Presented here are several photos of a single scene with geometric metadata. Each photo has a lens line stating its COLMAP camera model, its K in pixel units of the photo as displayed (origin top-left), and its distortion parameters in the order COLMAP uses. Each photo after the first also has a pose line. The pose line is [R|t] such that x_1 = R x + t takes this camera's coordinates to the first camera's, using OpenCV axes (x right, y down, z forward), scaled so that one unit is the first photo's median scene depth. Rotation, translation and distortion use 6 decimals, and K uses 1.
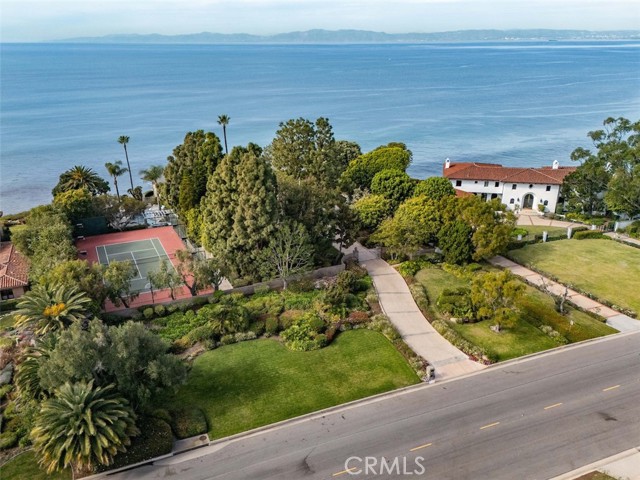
lens RADIAL K [[561.7, 0, 320.0], [0, 561.7, 240.0], [0, 0, 1]] dist [0.006280, 0.007796]
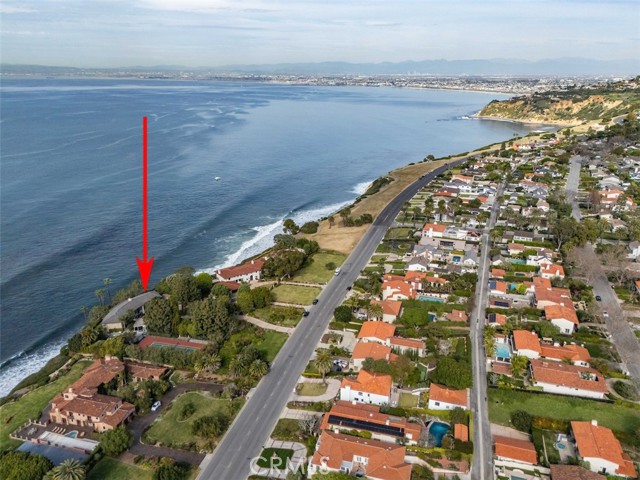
lens RADIAL K [[492.8, 0, 320.0], [0, 492.8, 240.0], [0, 0, 1]] dist [0.006626, 0.001330]
pose [[0.645610, -0.260440, 0.717885, -1.205087], [0.263118, 0.958351, 0.111050, -0.452748], [-0.716908, 0.117194, 0.687247, -1.061124]]
